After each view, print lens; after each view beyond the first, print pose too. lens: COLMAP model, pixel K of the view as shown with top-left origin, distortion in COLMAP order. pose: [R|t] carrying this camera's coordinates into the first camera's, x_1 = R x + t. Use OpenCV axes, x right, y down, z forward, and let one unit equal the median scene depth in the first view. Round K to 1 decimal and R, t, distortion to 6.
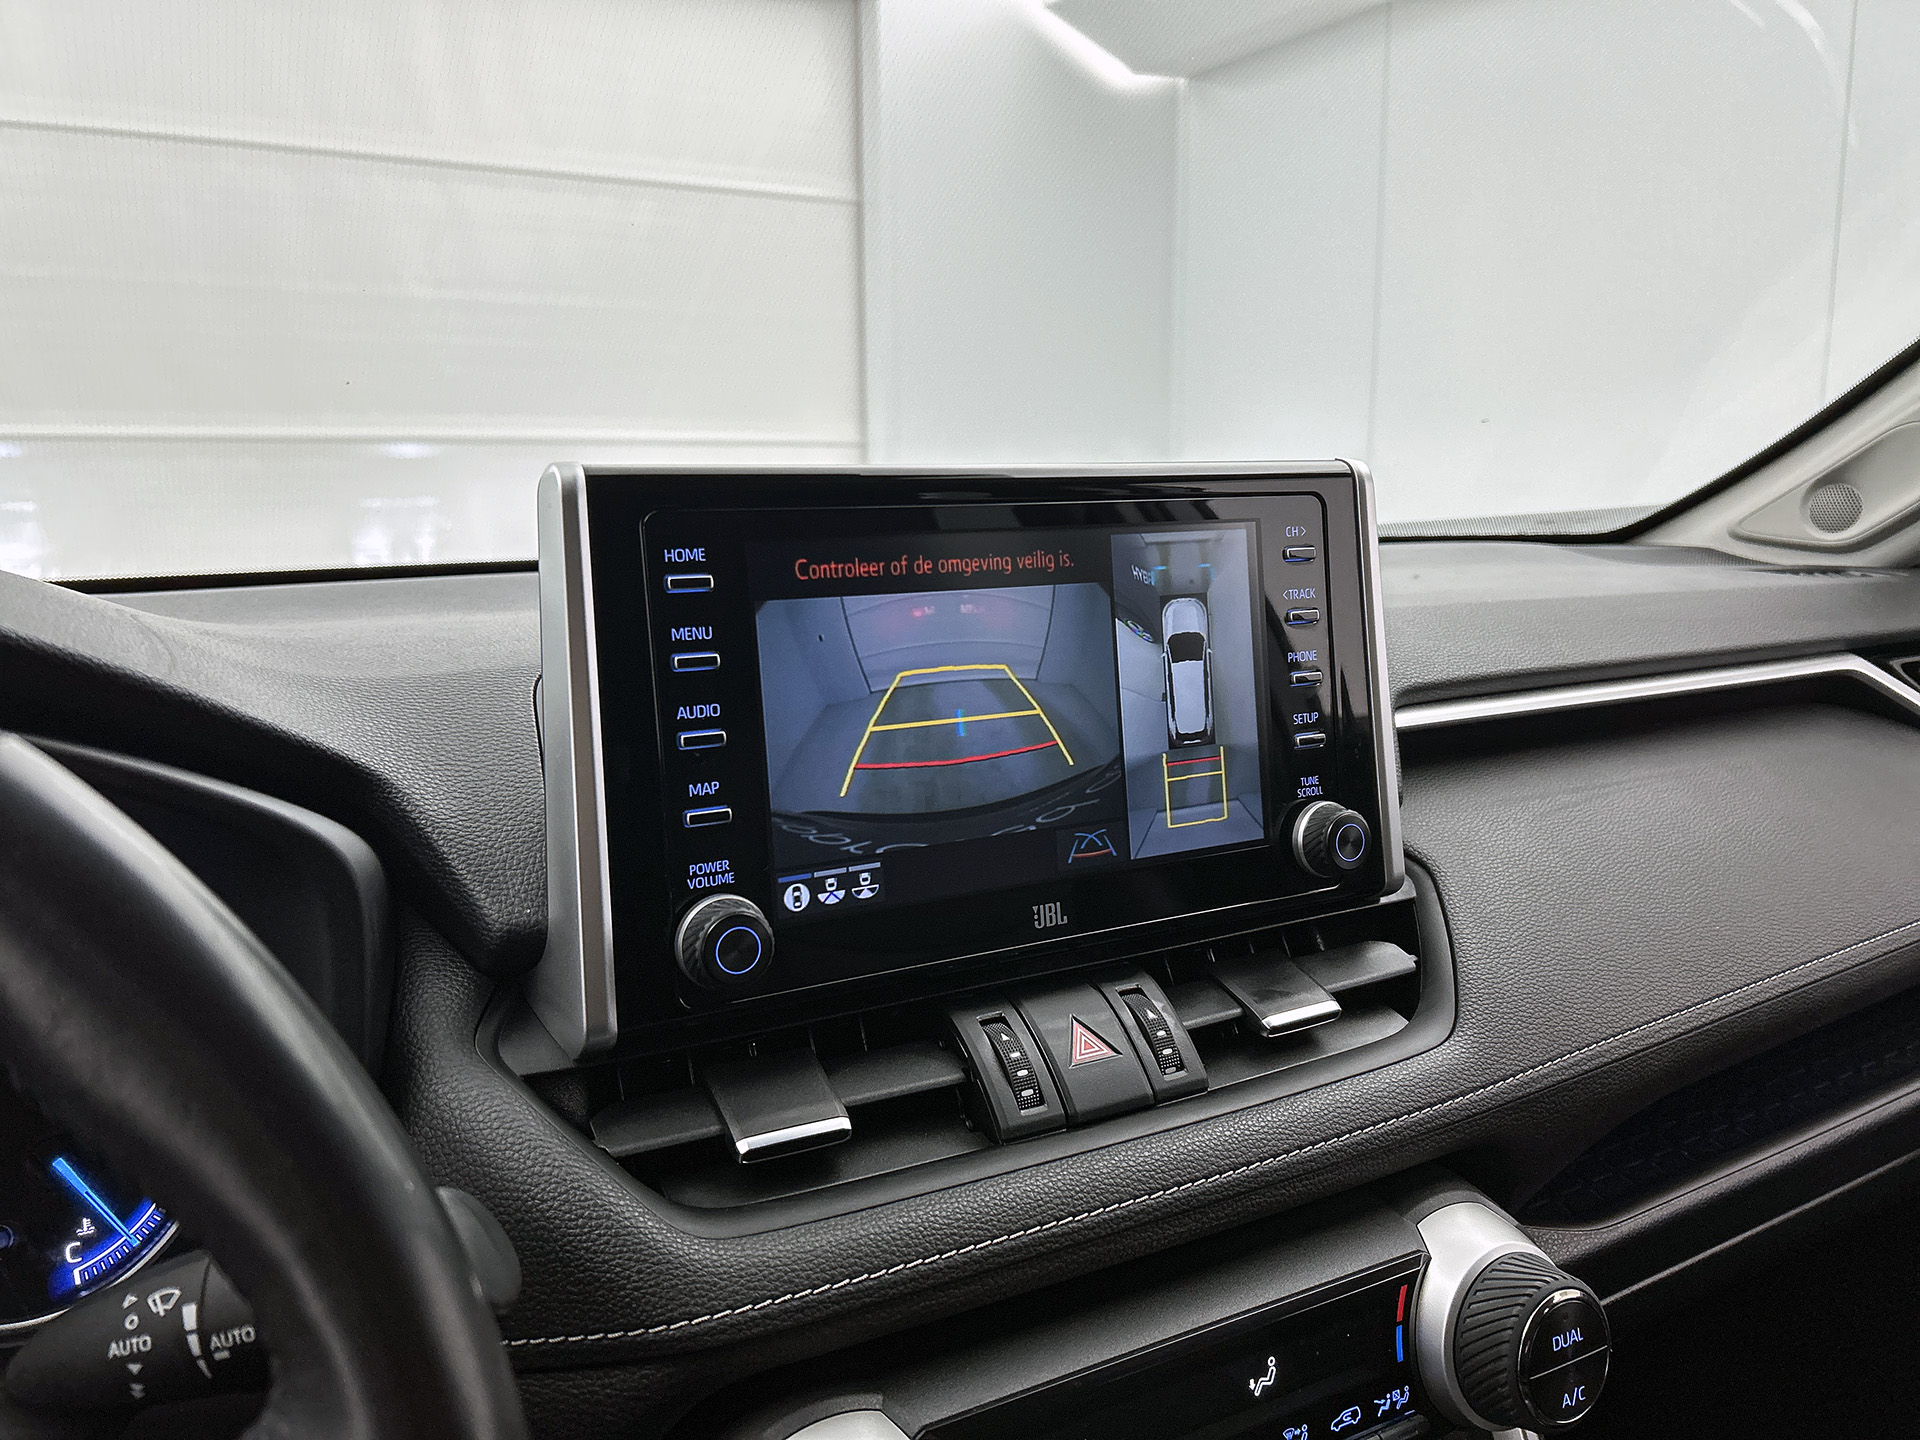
lens RADIAL K [[1464.0, 0, 956.3], [0, 1464.0, 720.8], [0, 0, 1]] dist [0.061626, -0.073702]
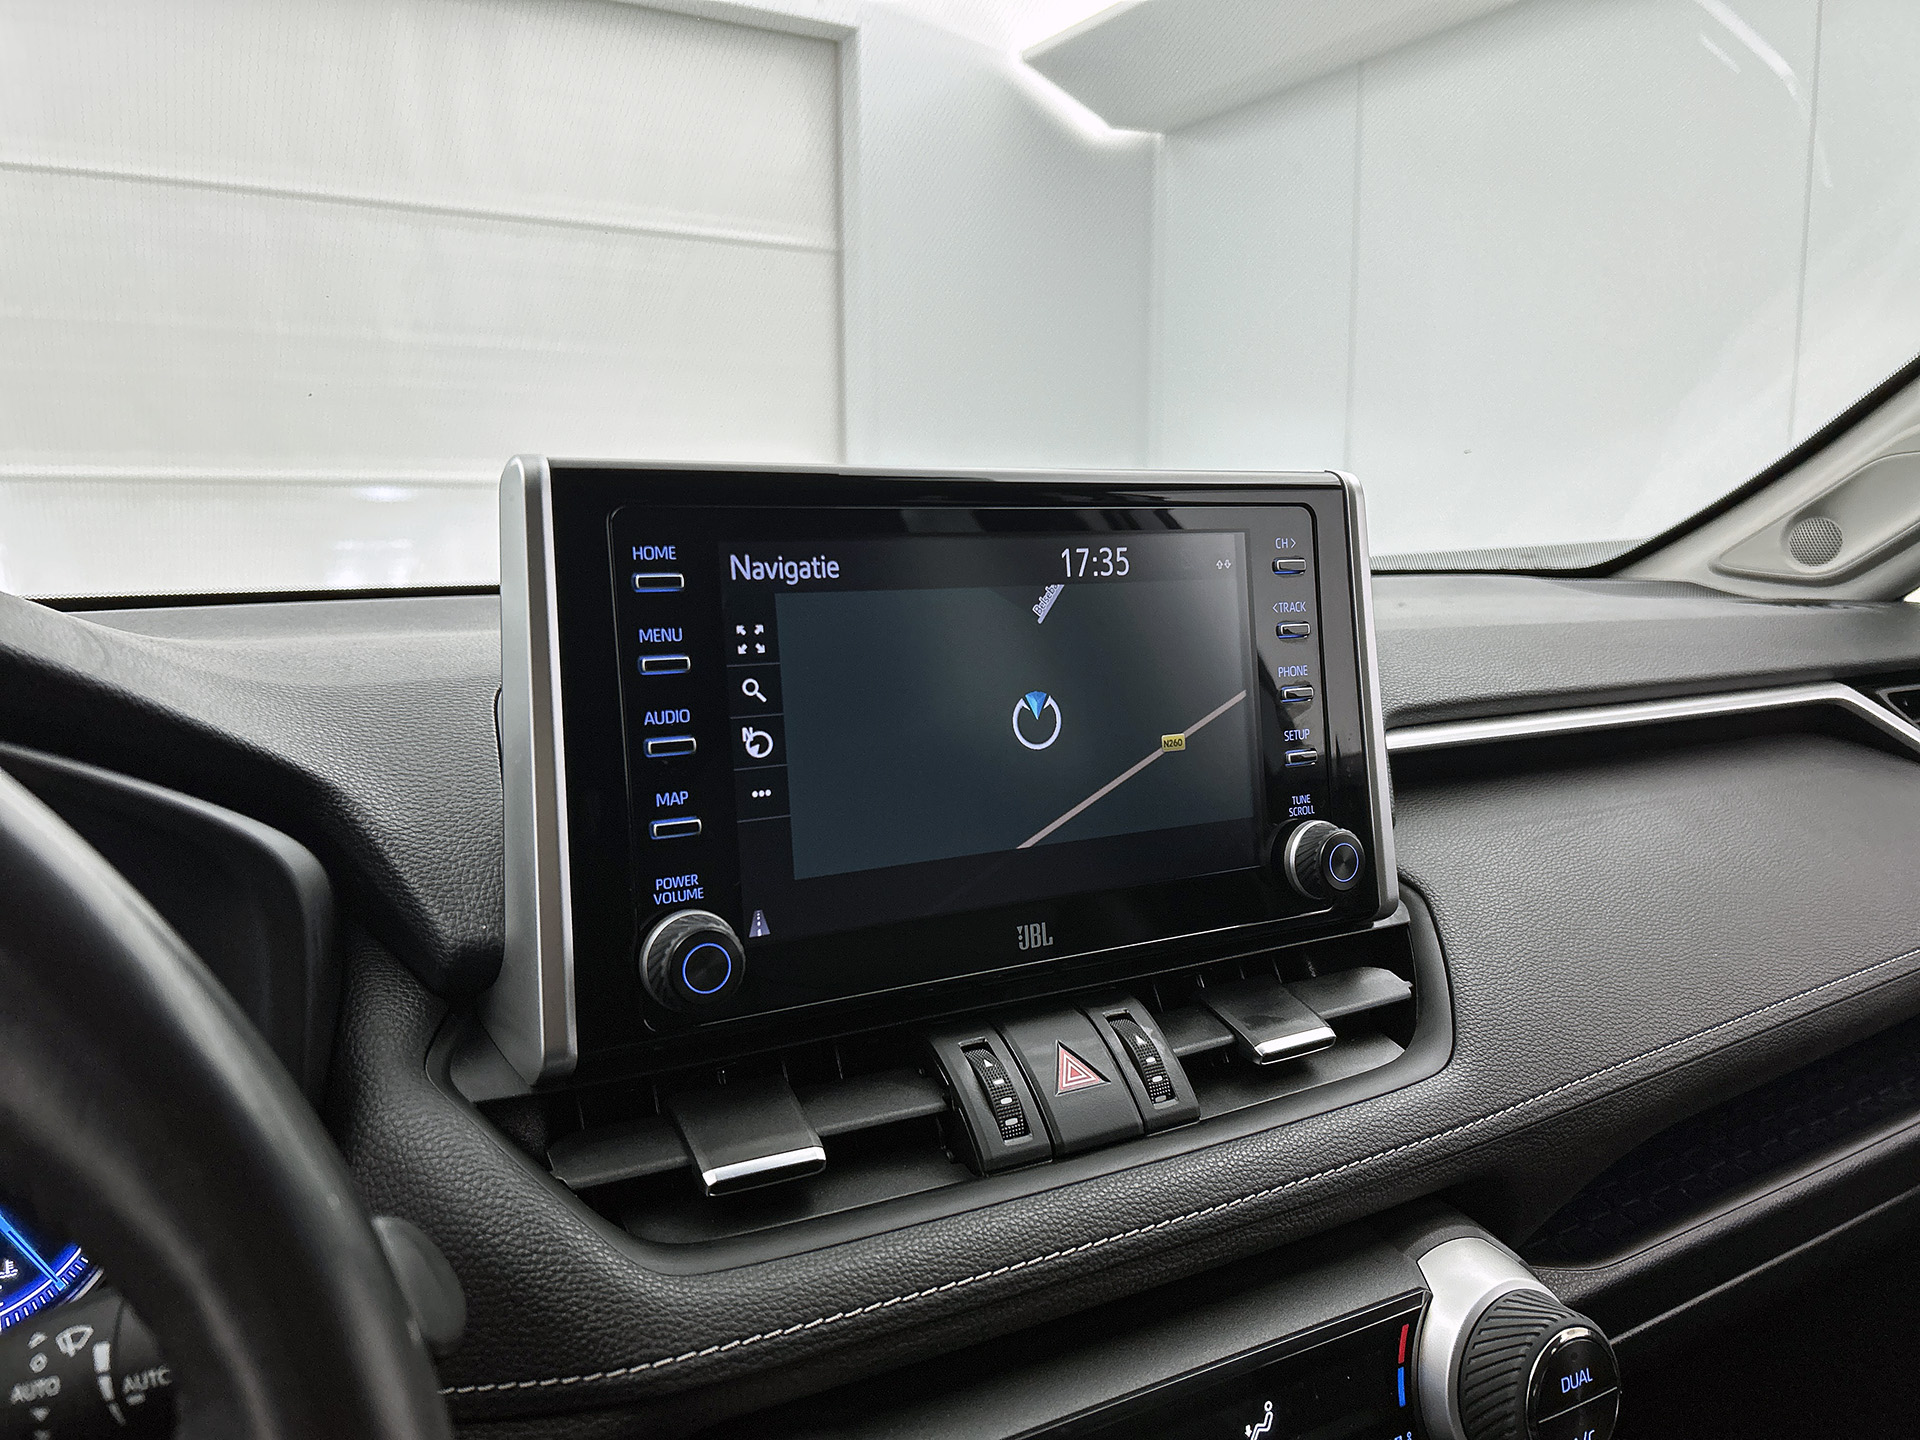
lens RADIAL K [[1466.3, 0, 964.3], [0, 1466.3, 718.8], [0, 0, 1]] dist [0.051413, -0.058604]
pose [[0.999783, 0.002298, 0.020714, -0.002345], [-0.001562, 0.999370, -0.035461, 0.026116], [-0.020782, 0.035421, 0.999156, 0.039452]]
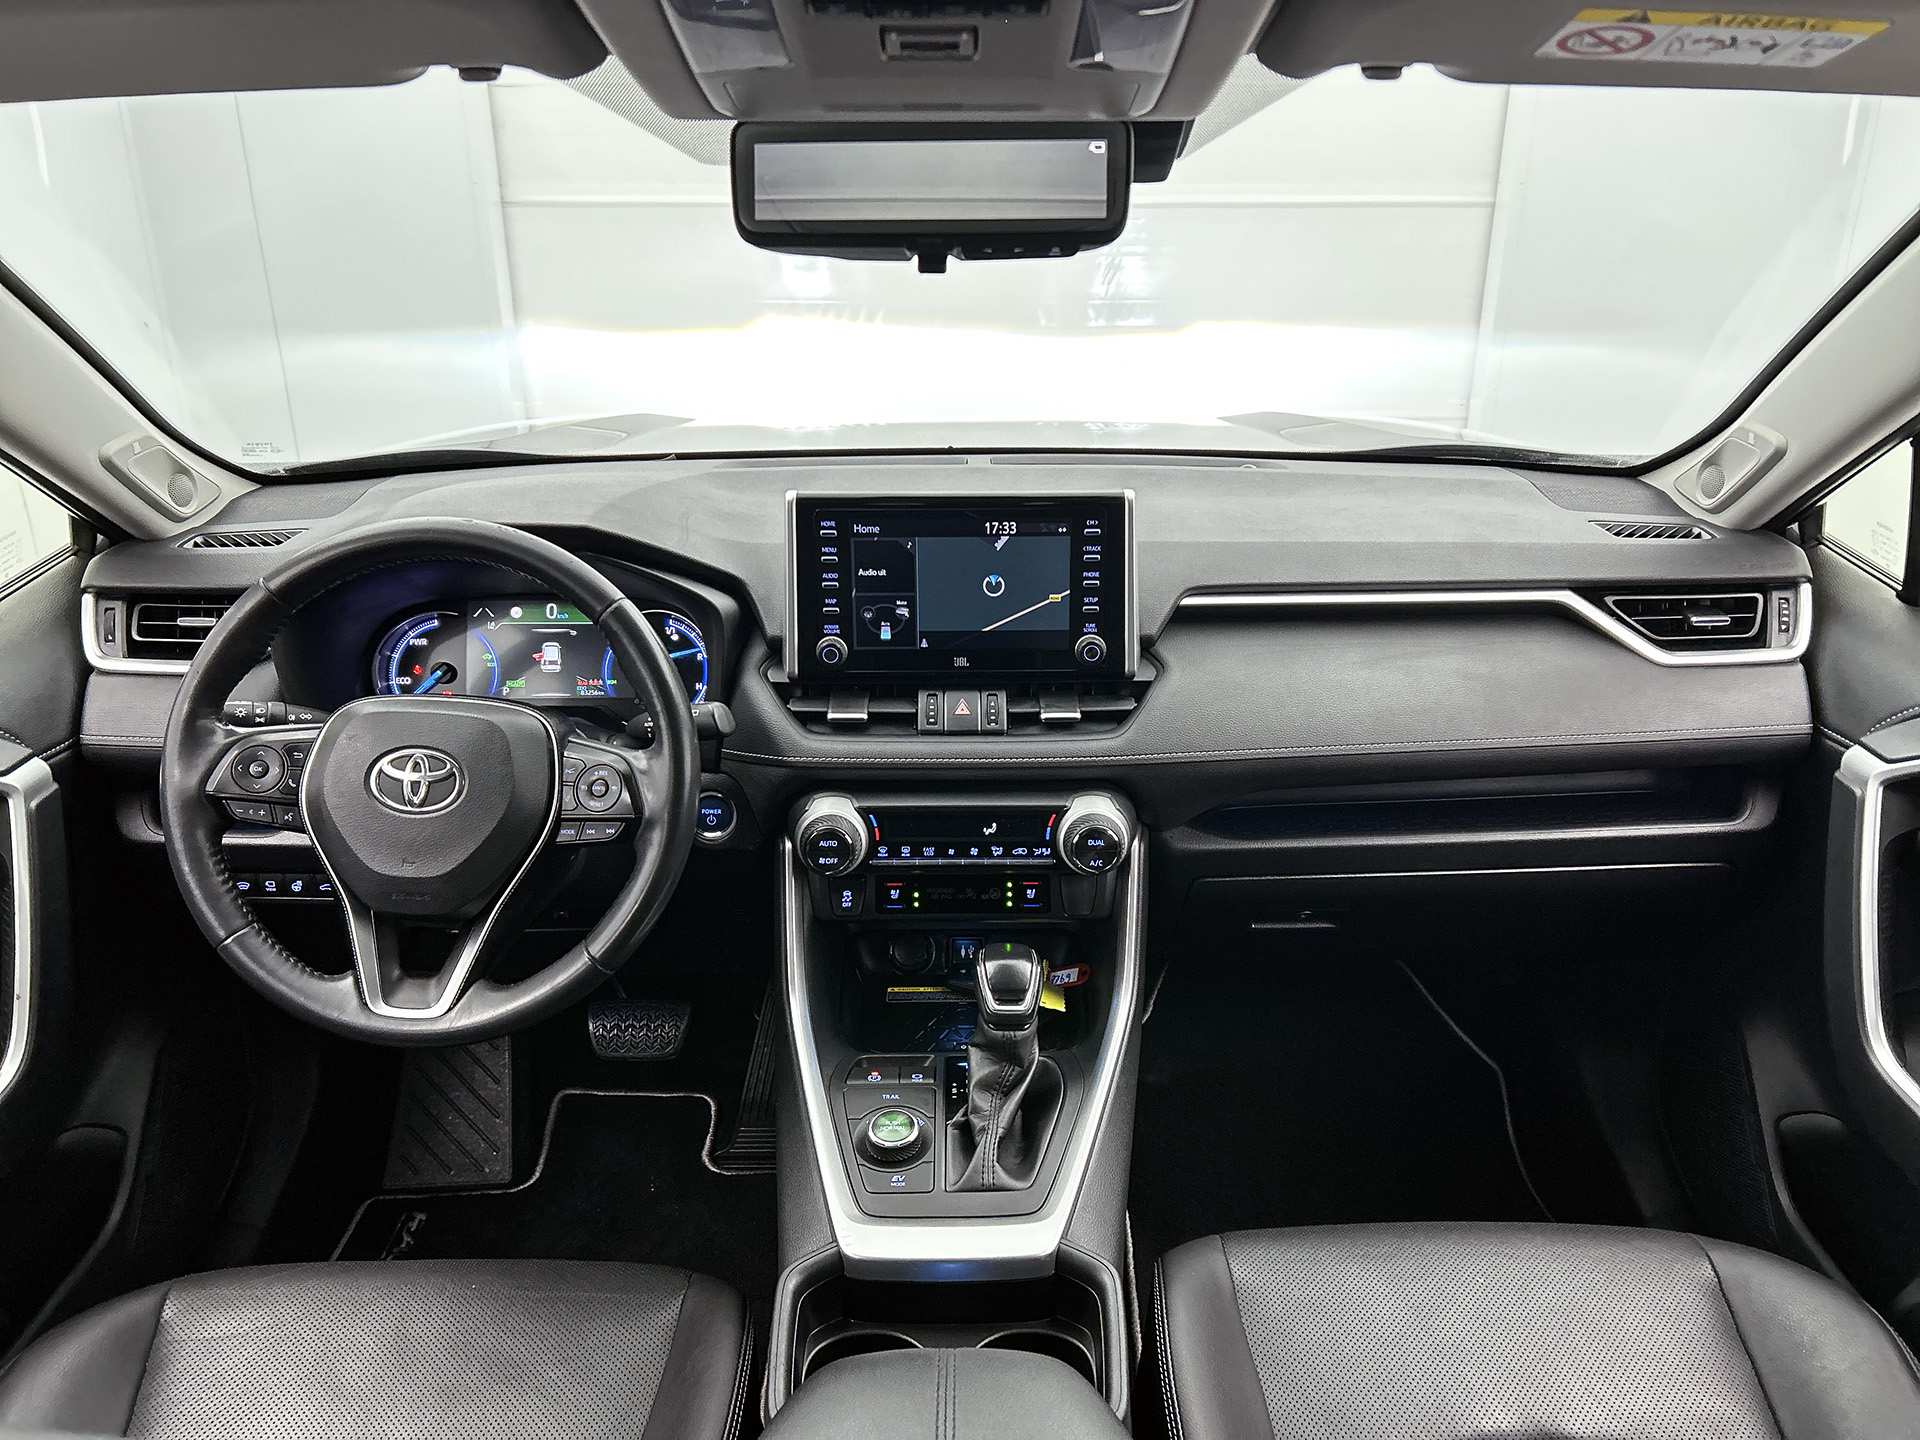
lens RADIAL K [[1443.0, 0, 975.6], [0, 1443.0, 722.3], [0, 0, 1]] dist [0.159966, -0.236009]
pose [[0.878210, 0.182966, -0.441895, 1.356228], [-0.086314, 0.969394, 0.229838, -0.394169], [0.470423, -0.163704, 0.867124, -1.389290]]
